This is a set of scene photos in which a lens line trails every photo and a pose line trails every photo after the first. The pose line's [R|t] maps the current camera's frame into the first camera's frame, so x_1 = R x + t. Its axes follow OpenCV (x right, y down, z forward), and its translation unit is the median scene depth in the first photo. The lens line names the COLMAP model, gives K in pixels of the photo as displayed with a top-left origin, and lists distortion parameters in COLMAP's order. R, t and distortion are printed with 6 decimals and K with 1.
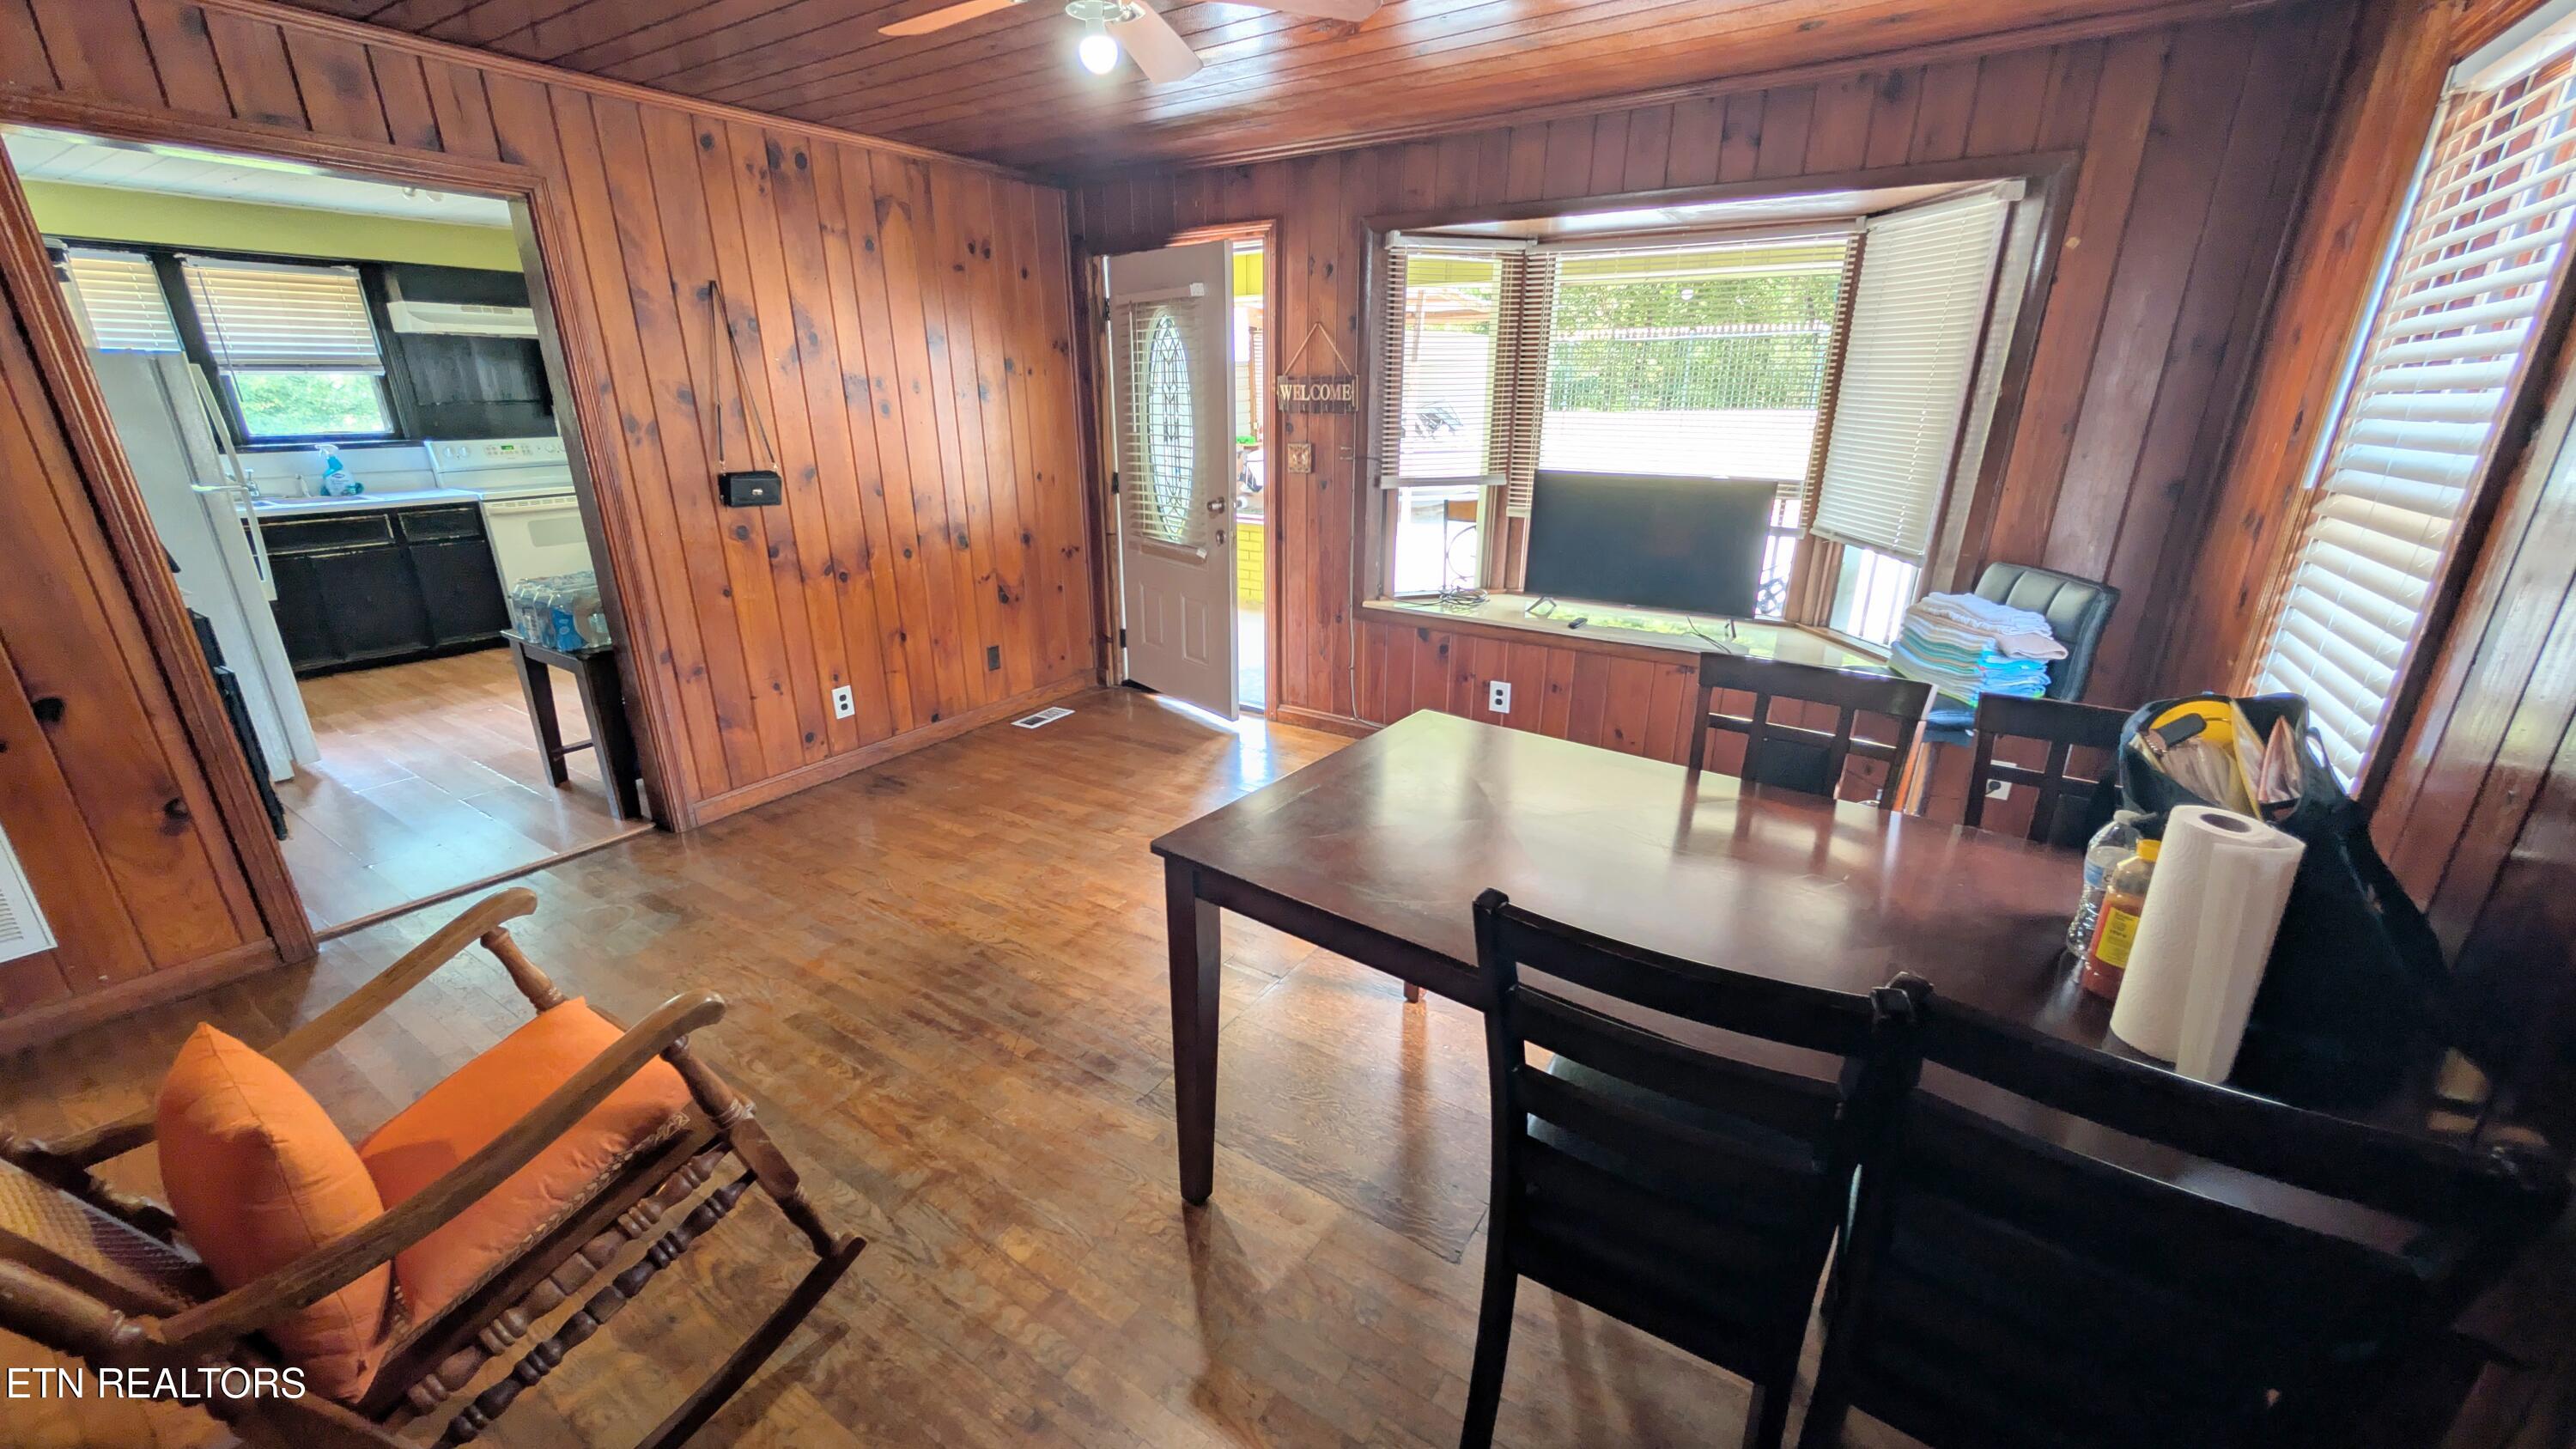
lens RADIAL K [[972.6, 0, 1295.3], [0, 972.6, 731.1], [0, 0, 1]] dist [-0.003825, -0.000175]
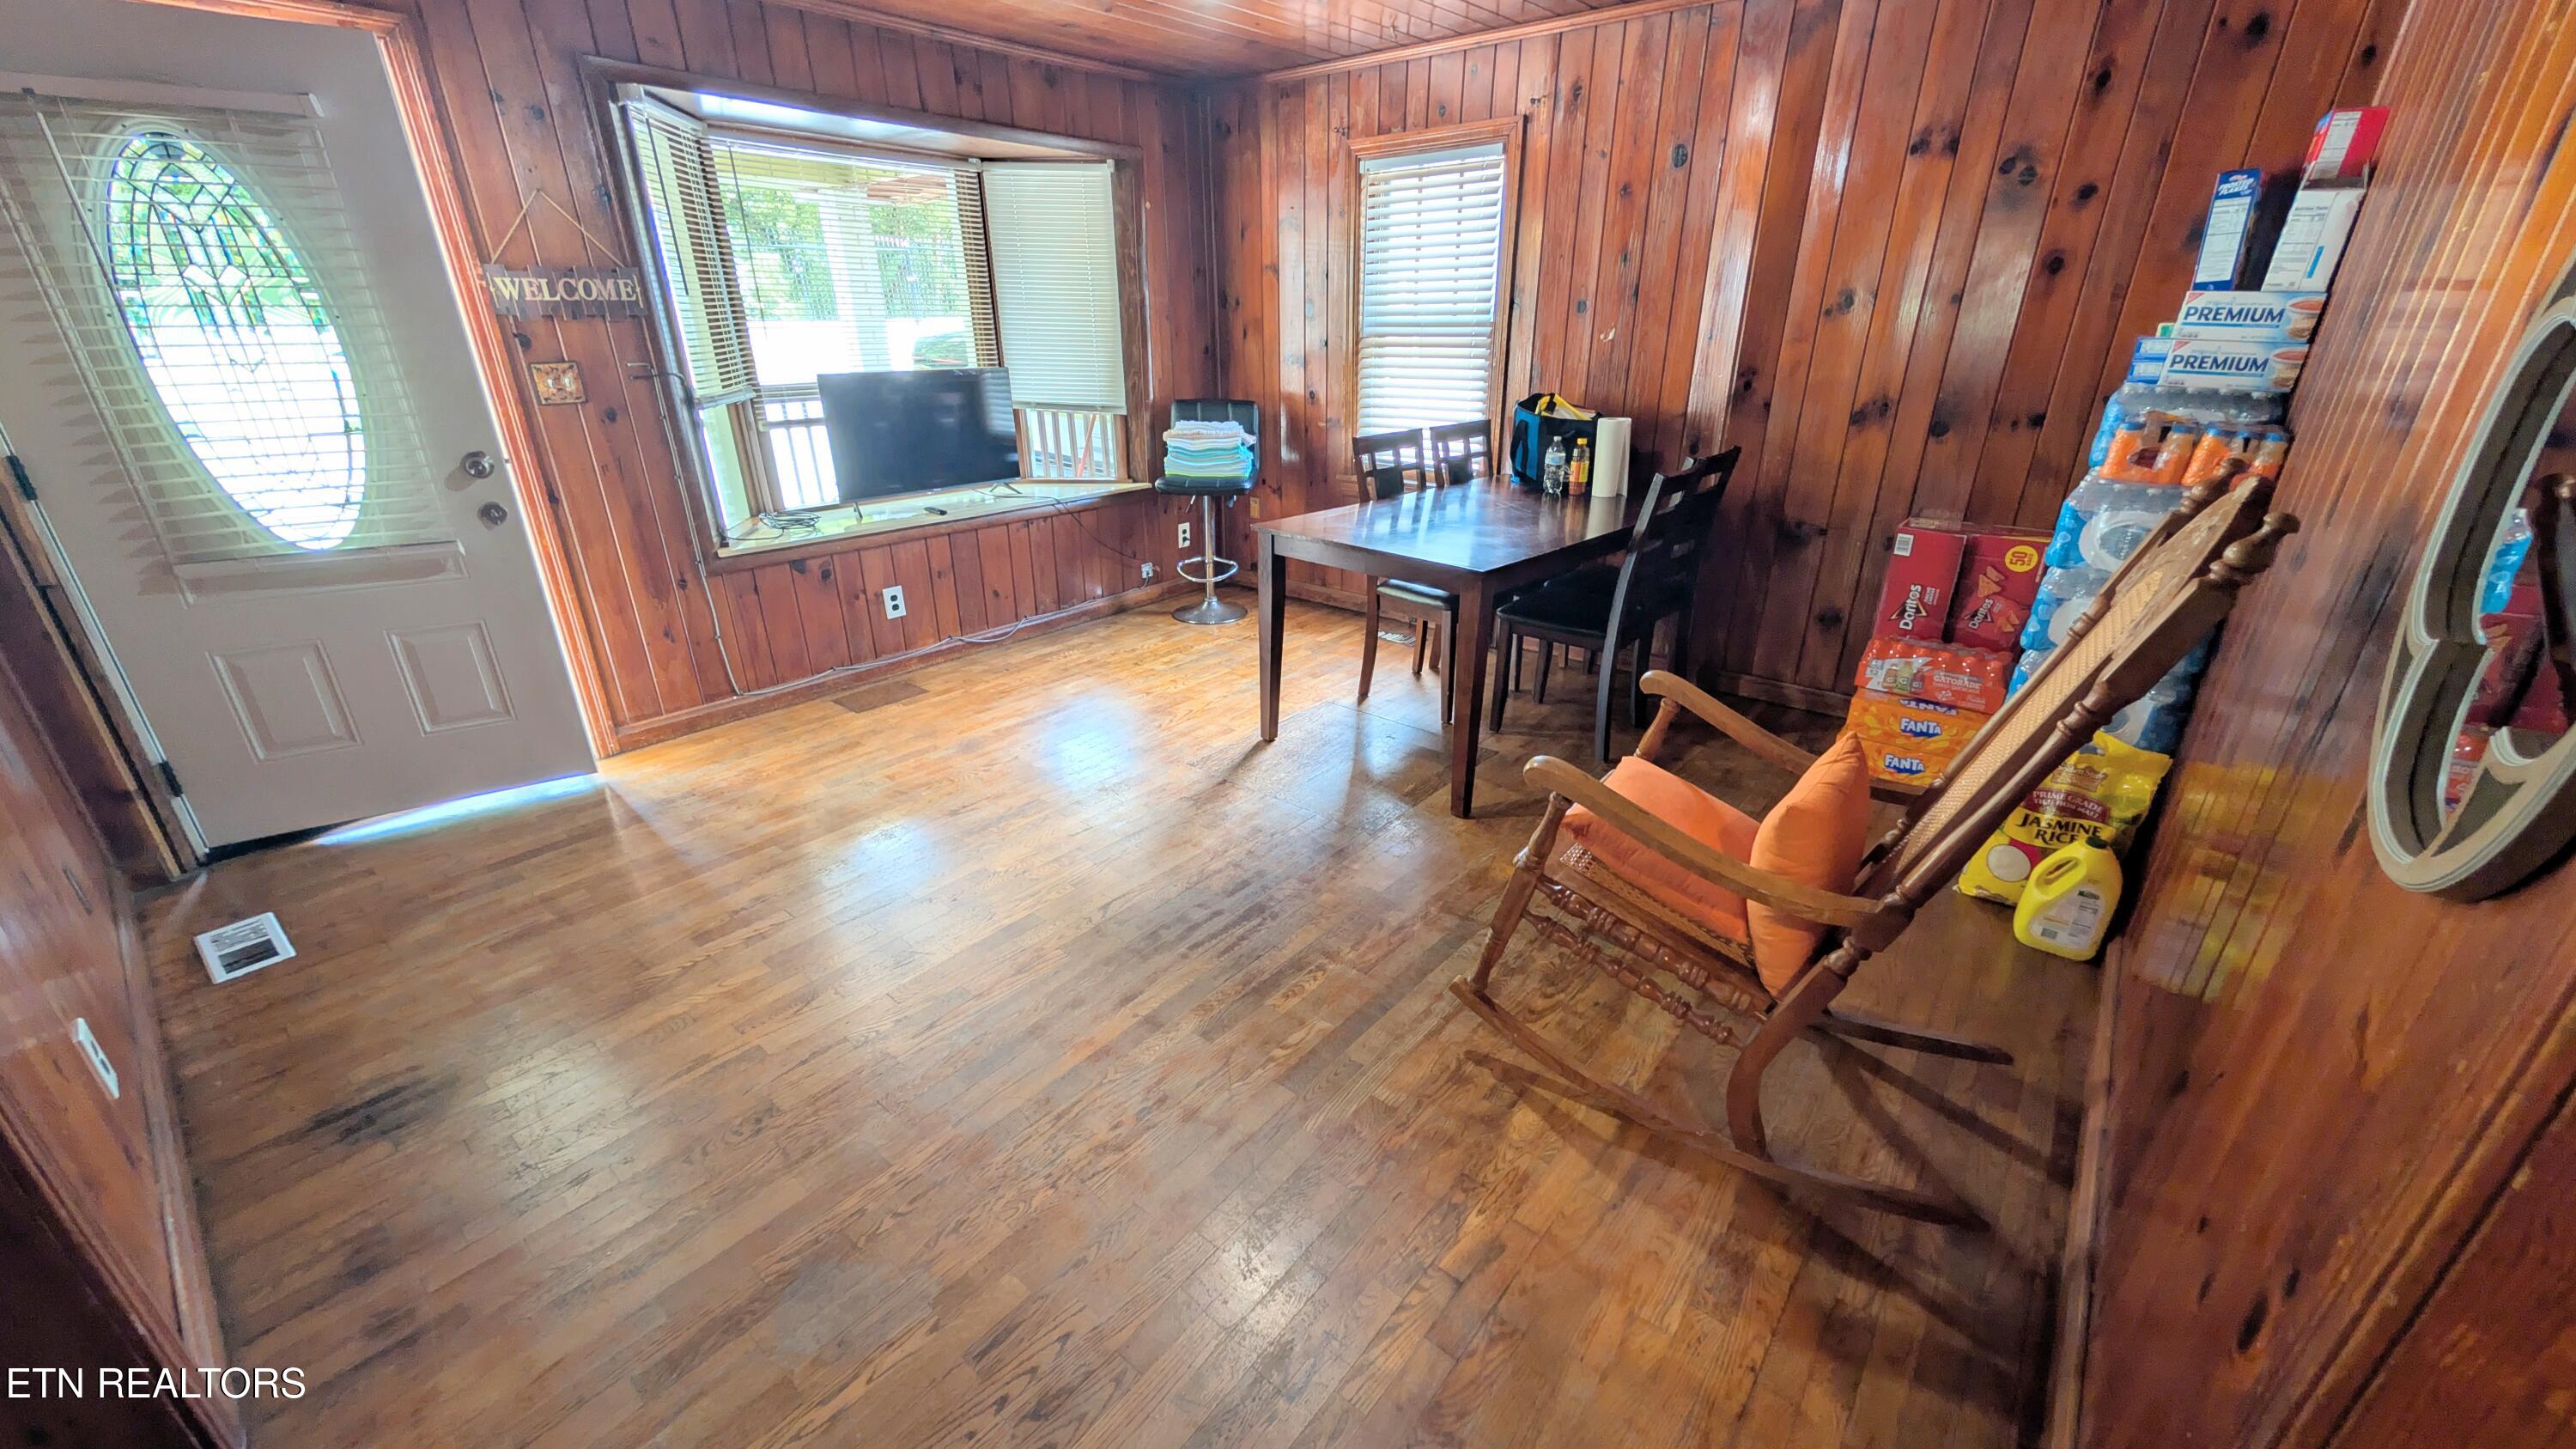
lens RADIAL K [[972.6, 0, 1290.9], [0, 972.6, 733.6], [0, 0, 1]] dist [-0.003825, -0.000175]
pose [[0.121669, -0.395875, 0.910208, -0.720399], [0.325273, 0.882285, 0.340251, -0.125153], [-0.937760, 0.254668, 0.236114, 0.403525]]
